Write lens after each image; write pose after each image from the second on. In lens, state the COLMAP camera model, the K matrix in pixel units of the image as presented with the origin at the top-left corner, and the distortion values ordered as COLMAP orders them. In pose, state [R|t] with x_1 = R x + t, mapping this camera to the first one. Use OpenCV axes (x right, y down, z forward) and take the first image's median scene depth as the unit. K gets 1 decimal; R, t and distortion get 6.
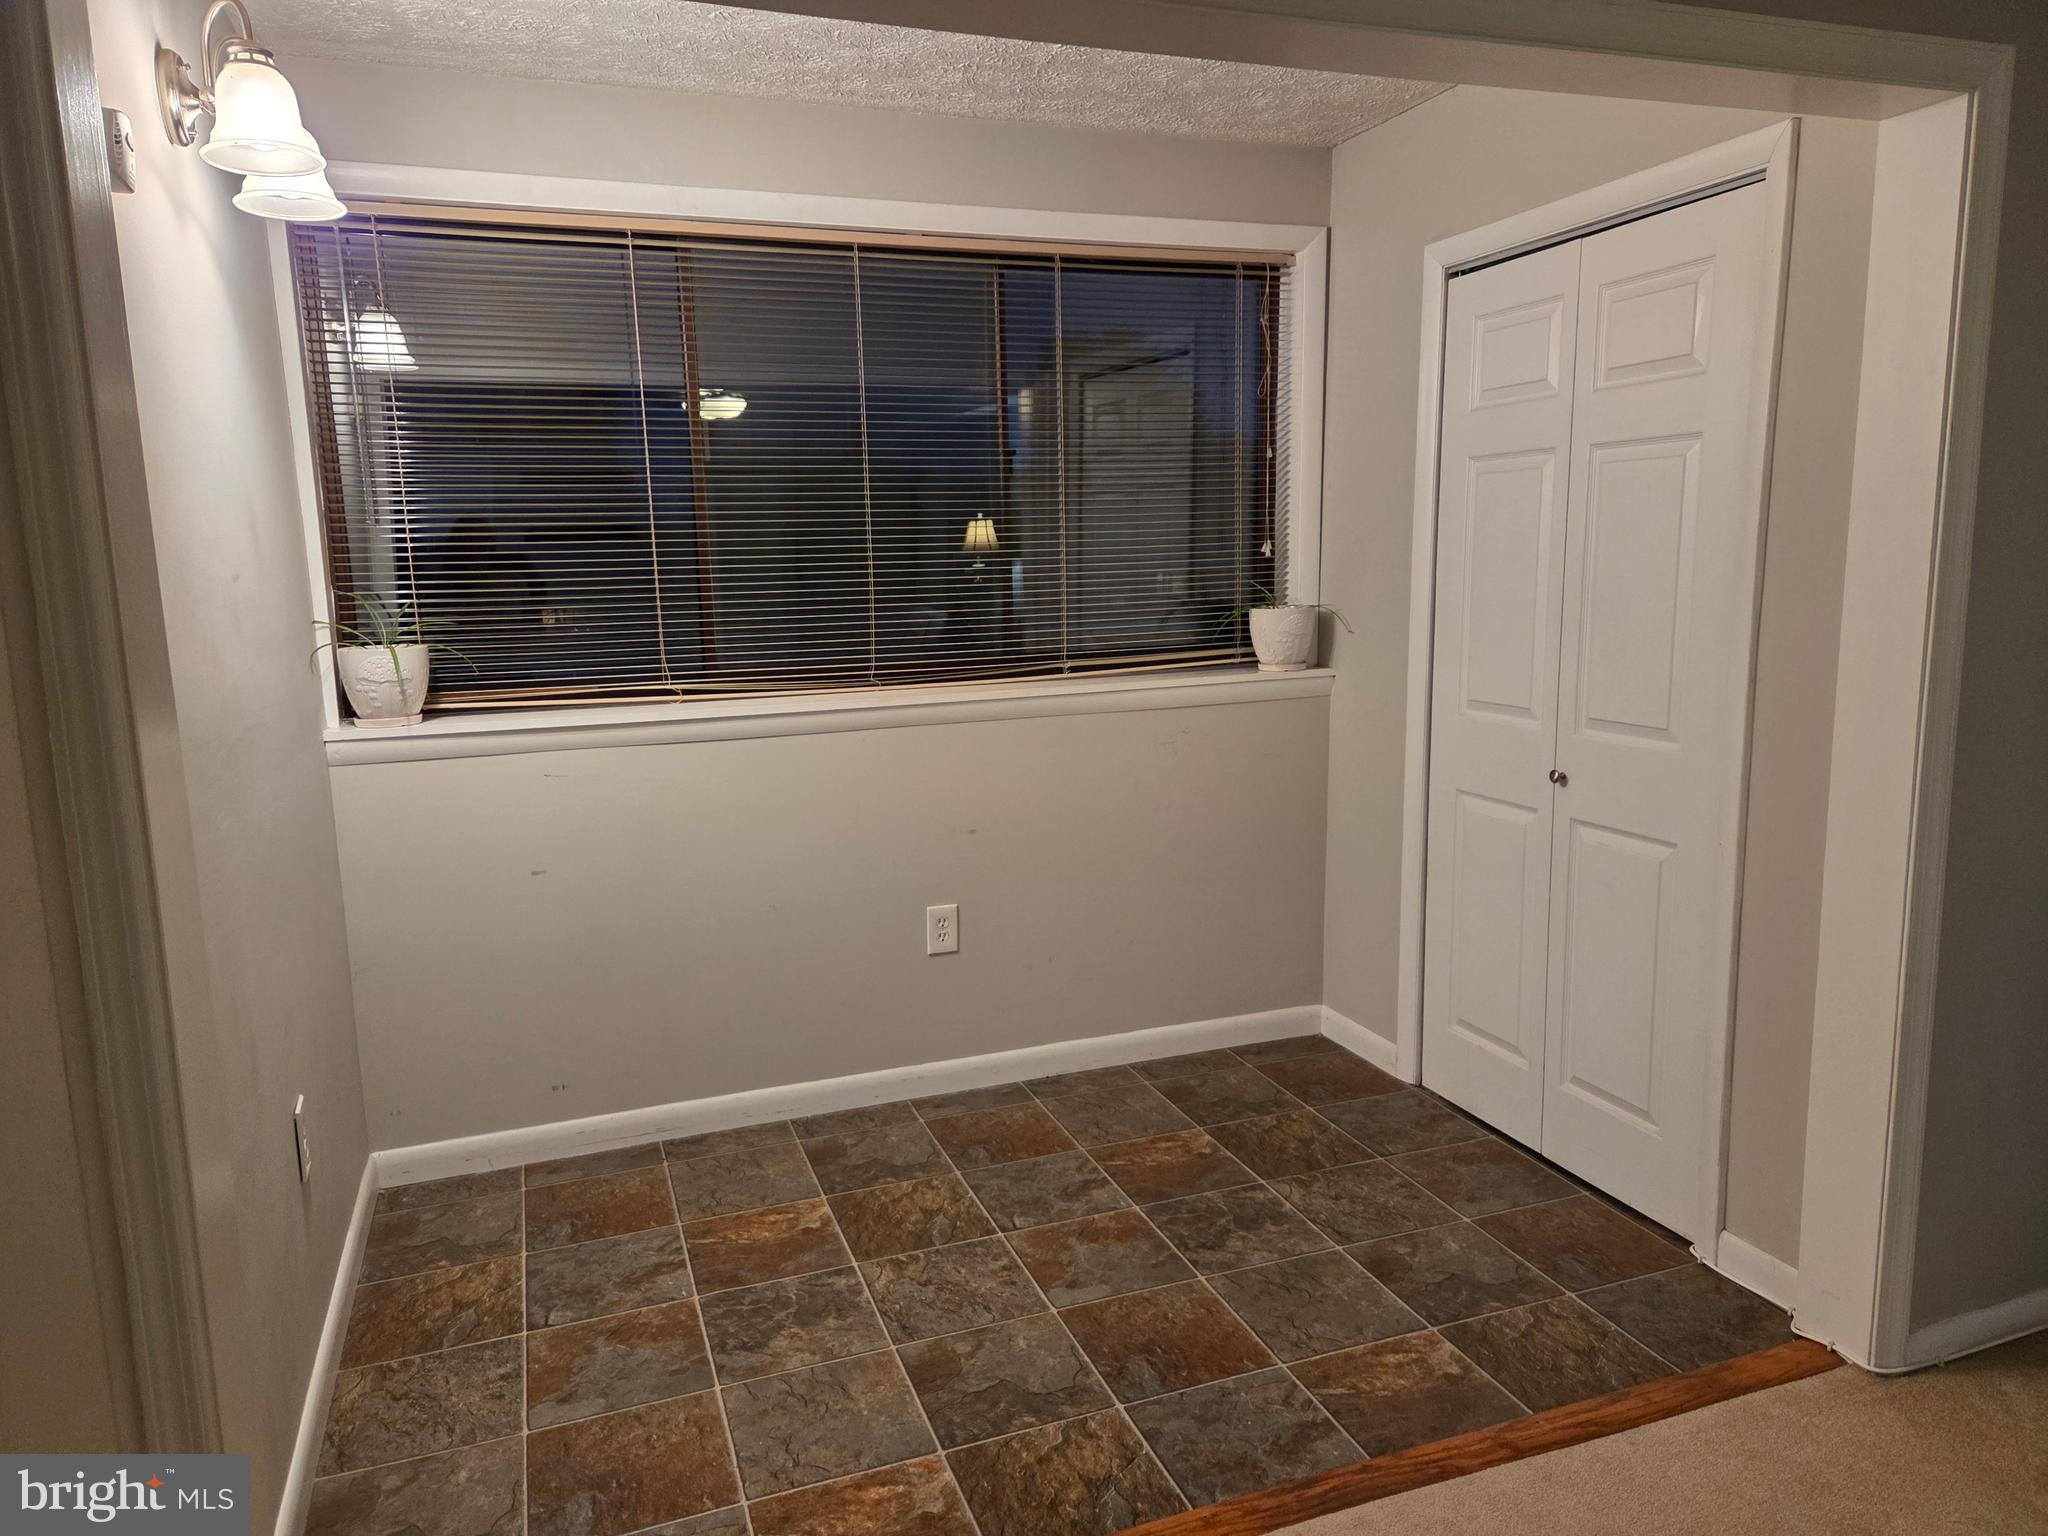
lens RADIAL K [[1370.0, 0, 1034.4], [0, 1370.0, 769.1], [0, 0, 1]] dist [0.046038, -0.025168]
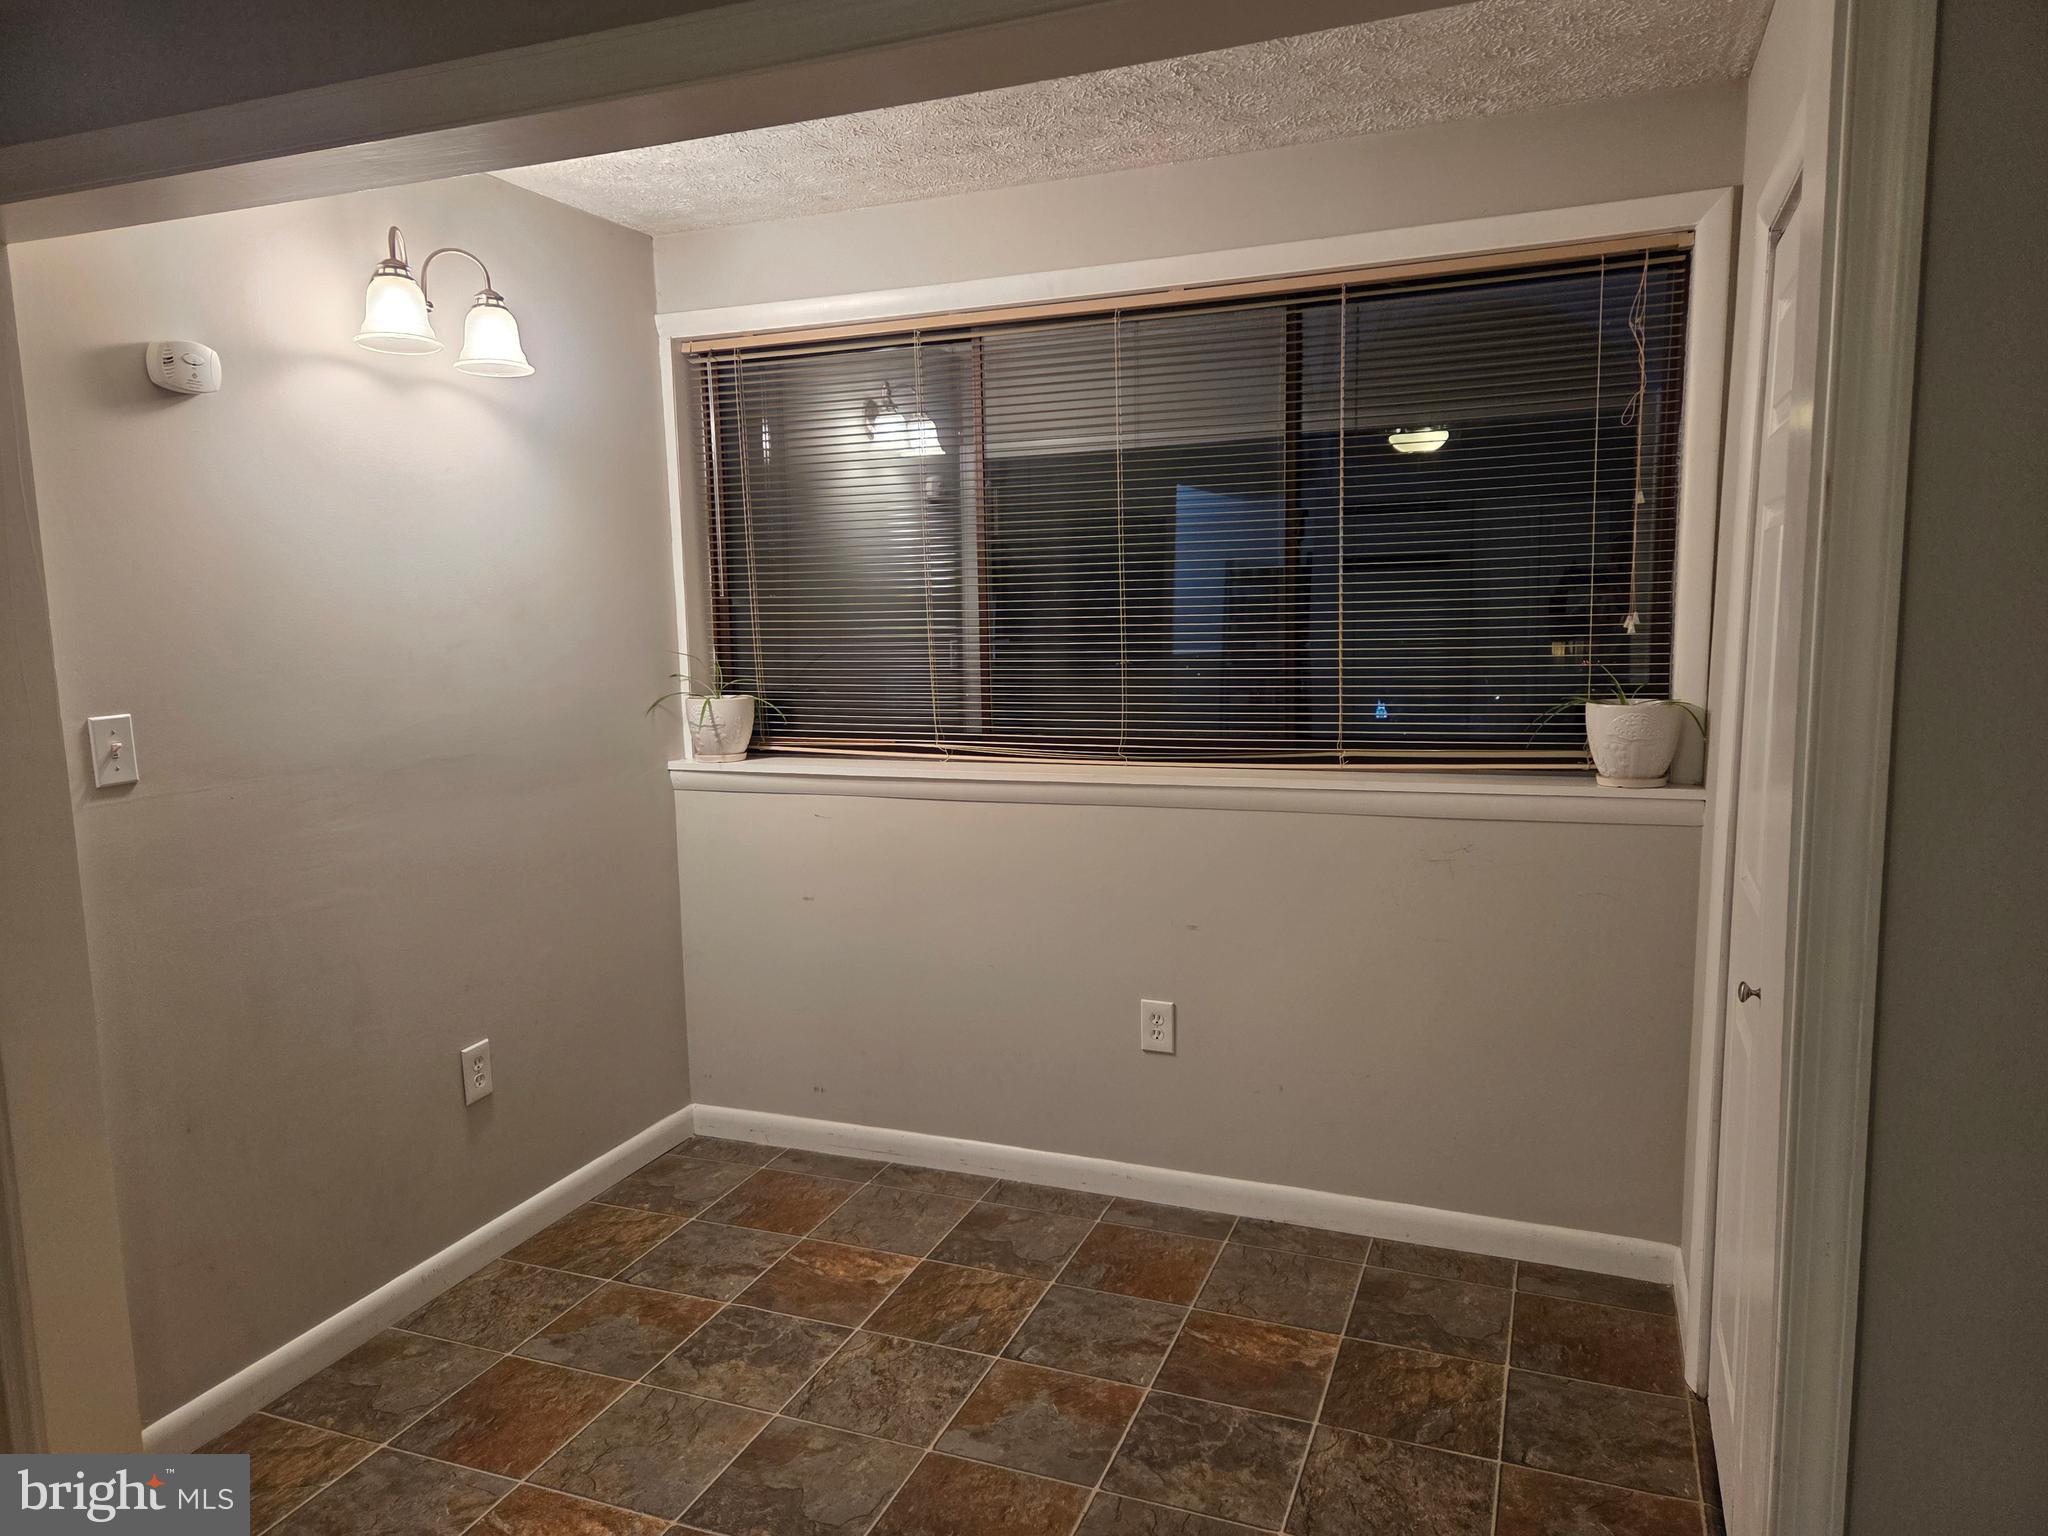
lens RADIAL K [[1370.0, 0, 1025.0], [0, 1370.0, 770.9], [0, 0, 1]] dist [0.046038, -0.025168]
pose [[0.743894, 0.092234, -0.661902, 0.515587], [-0.104217, 0.994324, 0.021429, -0.073154], [0.660122, 0.053041, 0.749284, 0.256128]]
